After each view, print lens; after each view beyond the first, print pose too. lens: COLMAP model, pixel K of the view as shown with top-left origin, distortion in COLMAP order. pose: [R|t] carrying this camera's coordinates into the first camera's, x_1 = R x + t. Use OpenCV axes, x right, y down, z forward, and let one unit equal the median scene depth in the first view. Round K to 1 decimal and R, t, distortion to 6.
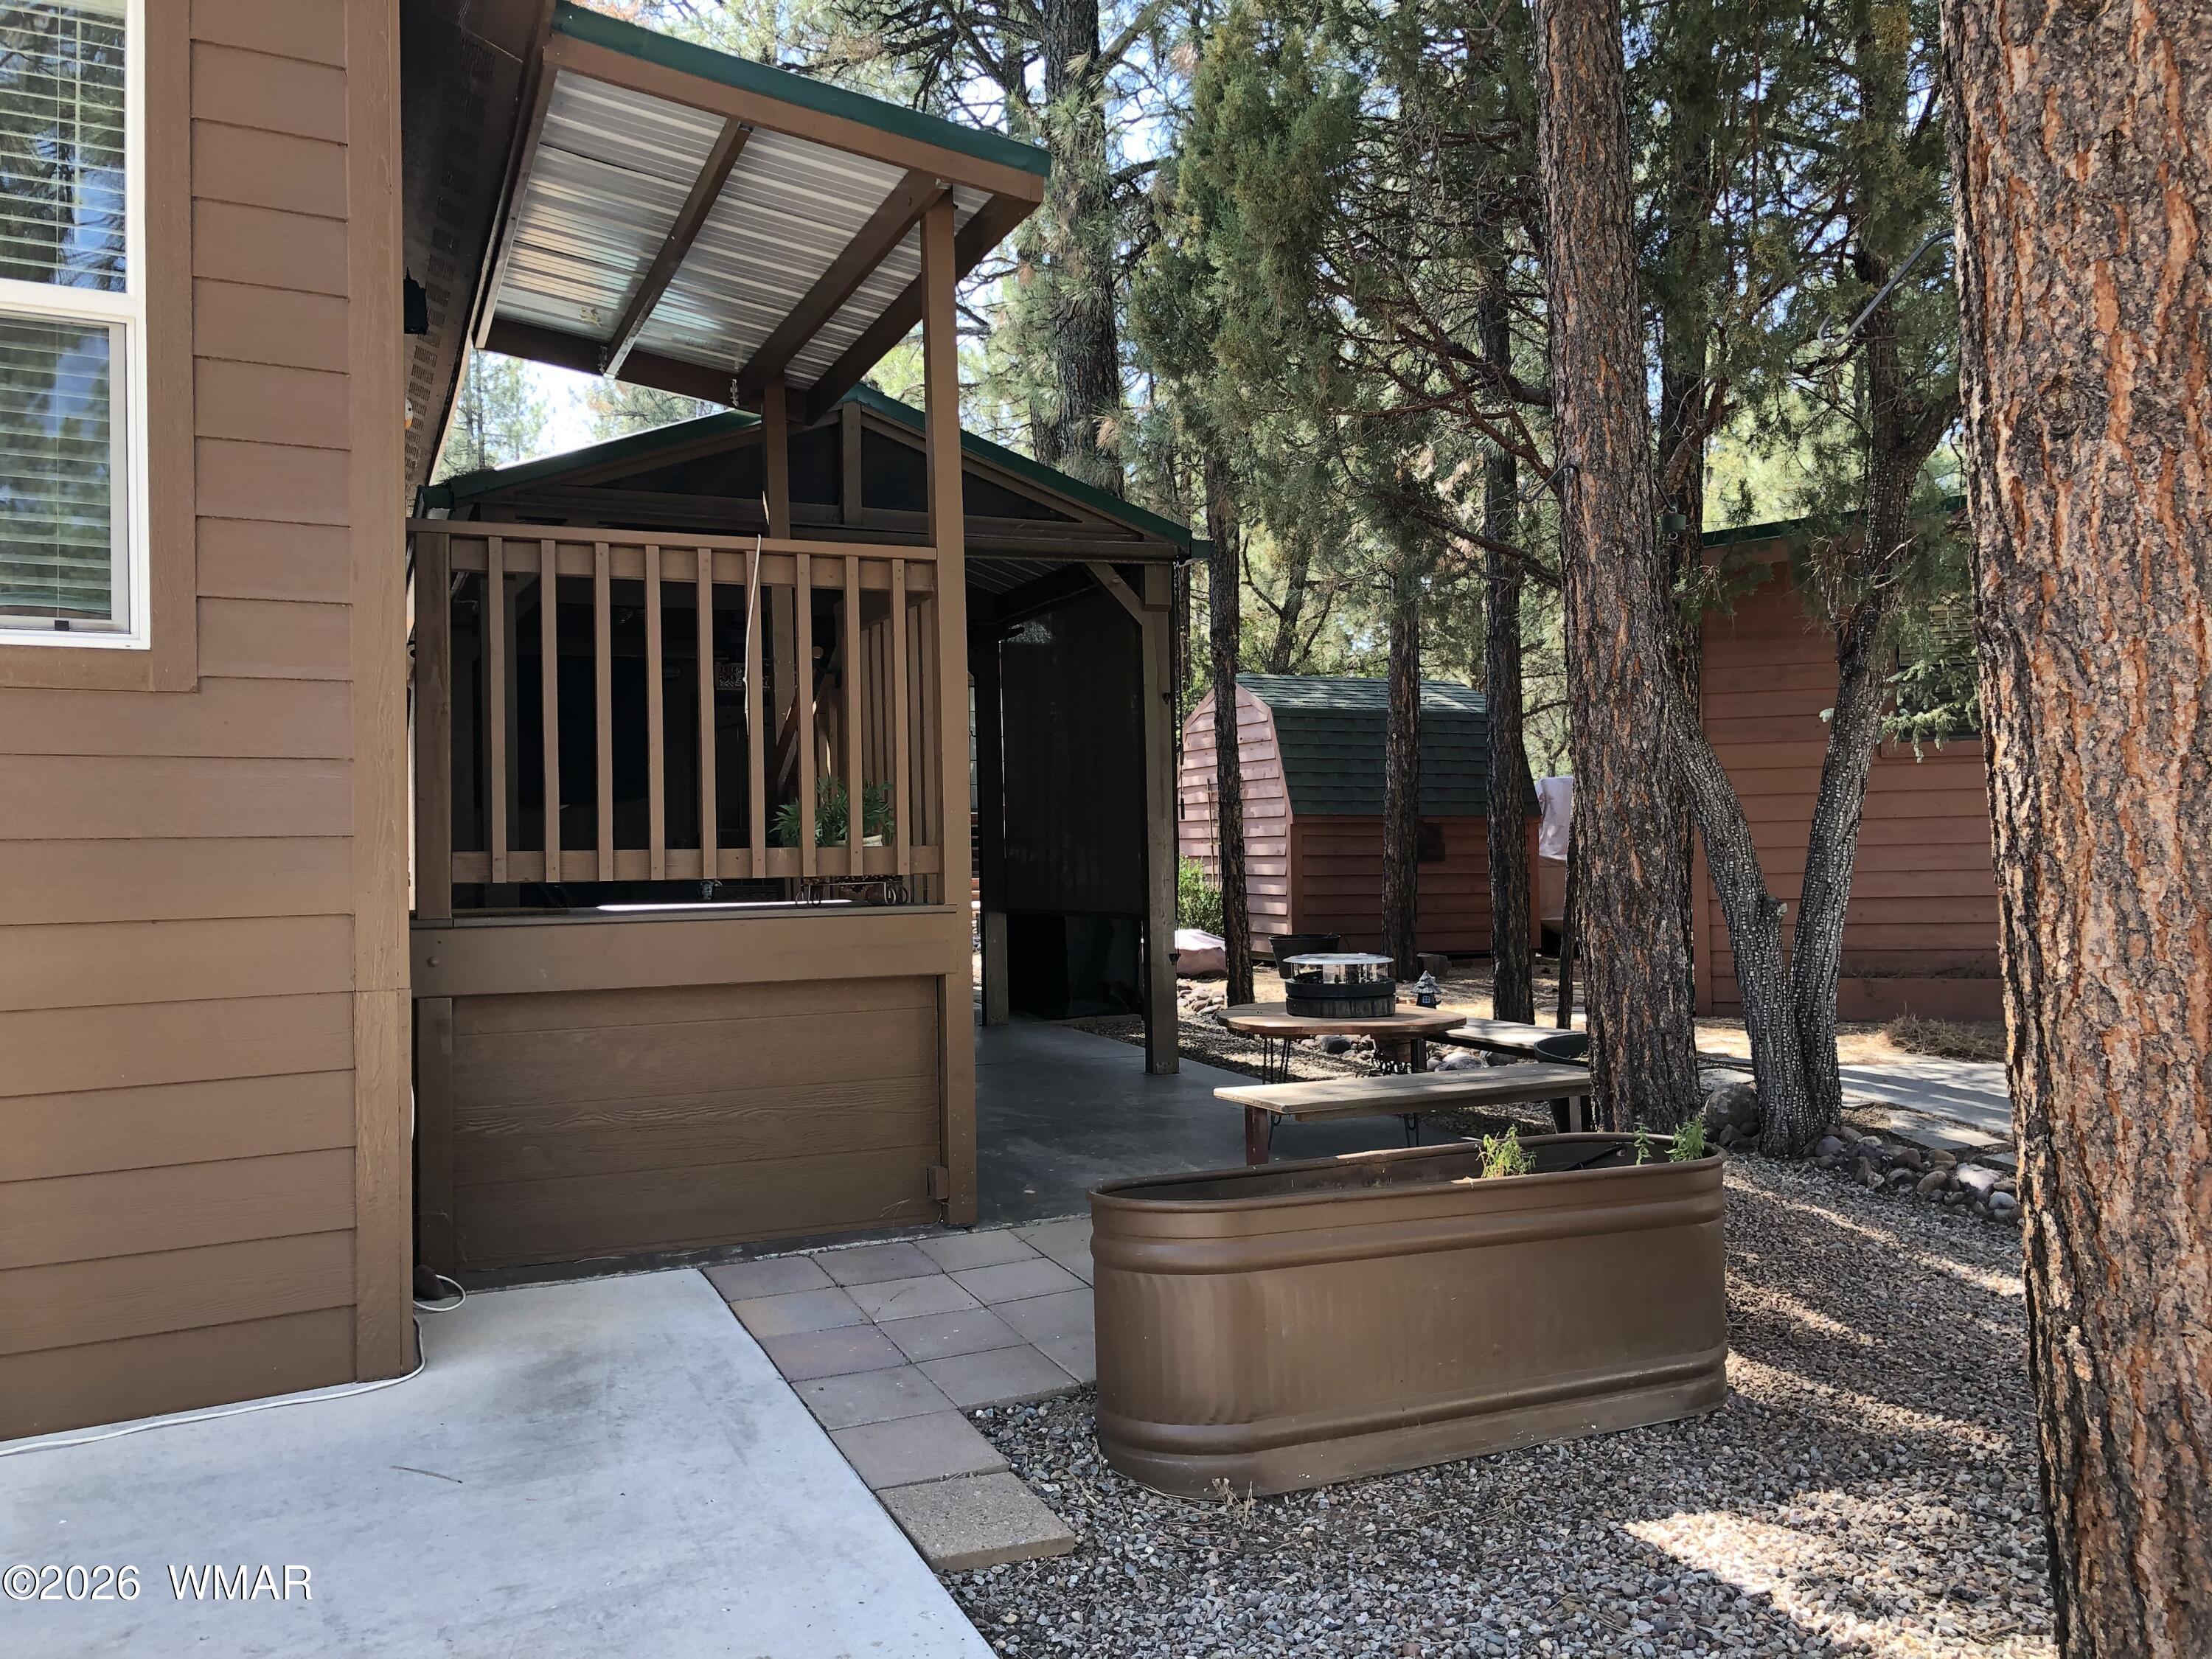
lens RADIAL K [[1845.4, 0, 1113.0], [0, 1845.4, 789.0], [0, 0, 1]] dist [0.052965, -0.004114]
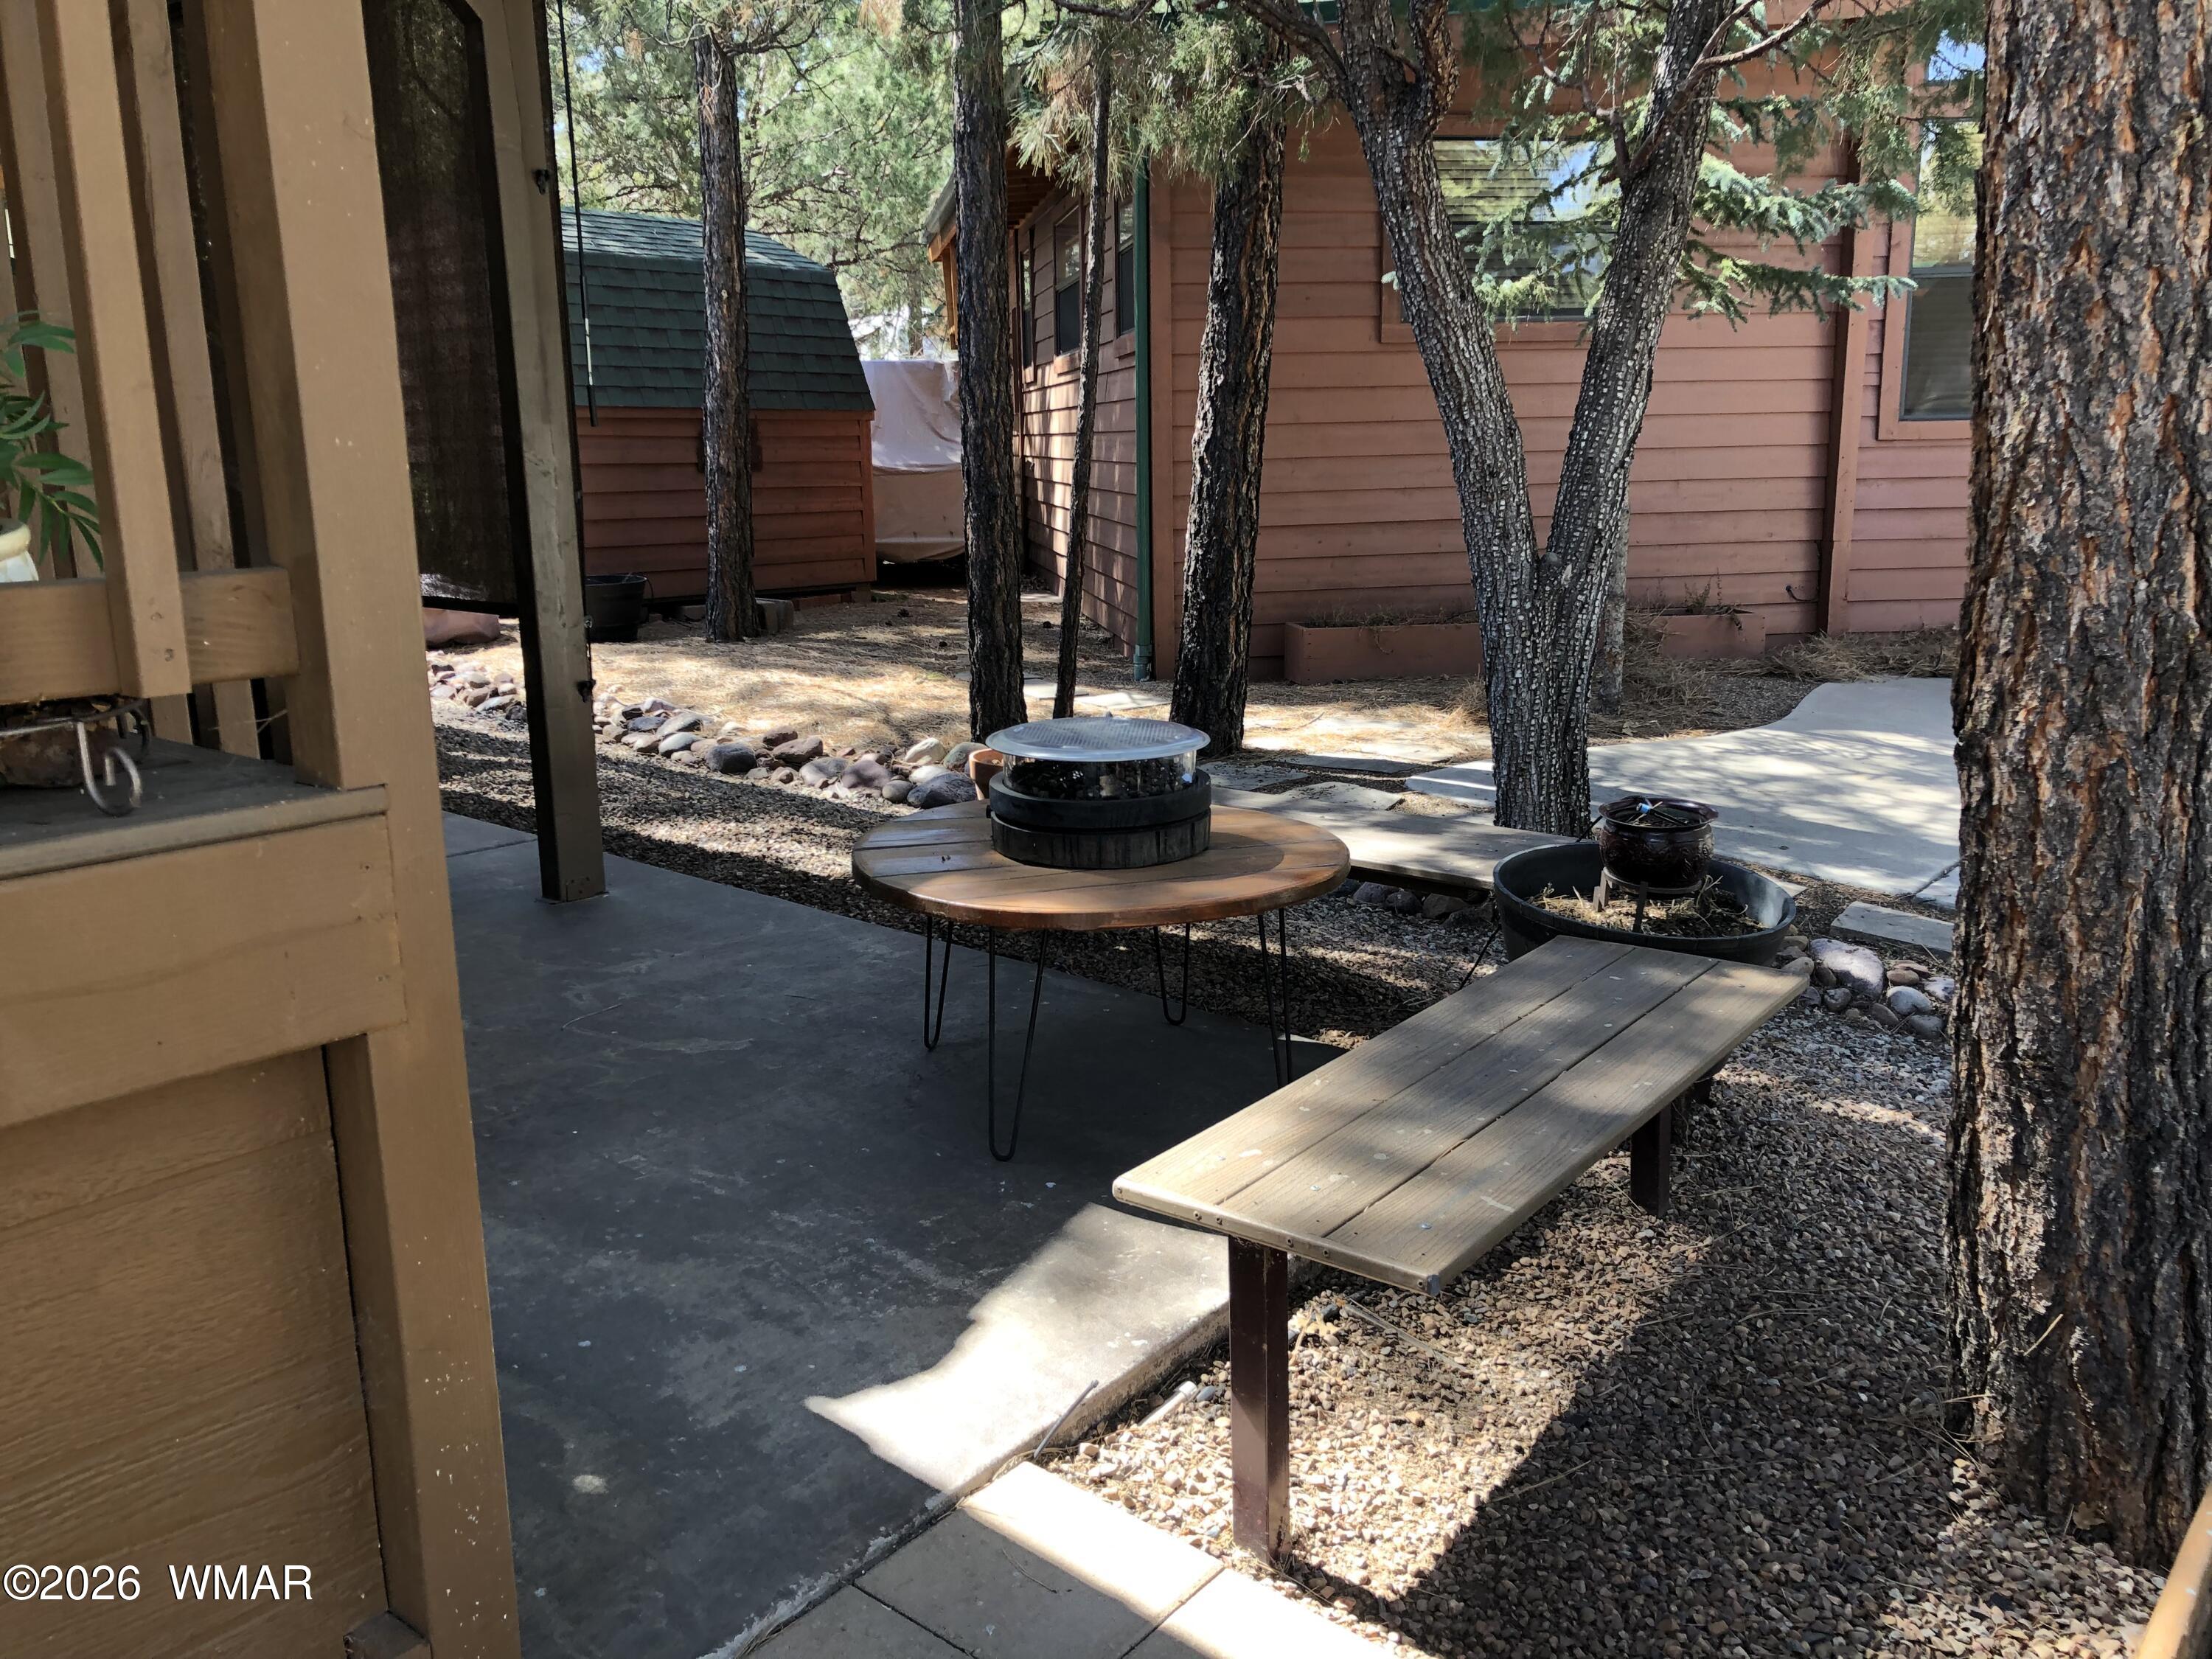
lens RADIAL K [[1845.4, 0, 1113.0], [0, 1845.4, 789.0], [0, 0, 1]] dist [0.052965, -0.004114]
pose [[0.894024, -0.080074, 0.440806, -0.110313], [-0.018444, 0.976486, 0.214789, 0.002019], [-0.447640, -0.200156, 0.871525, 0.708914]]
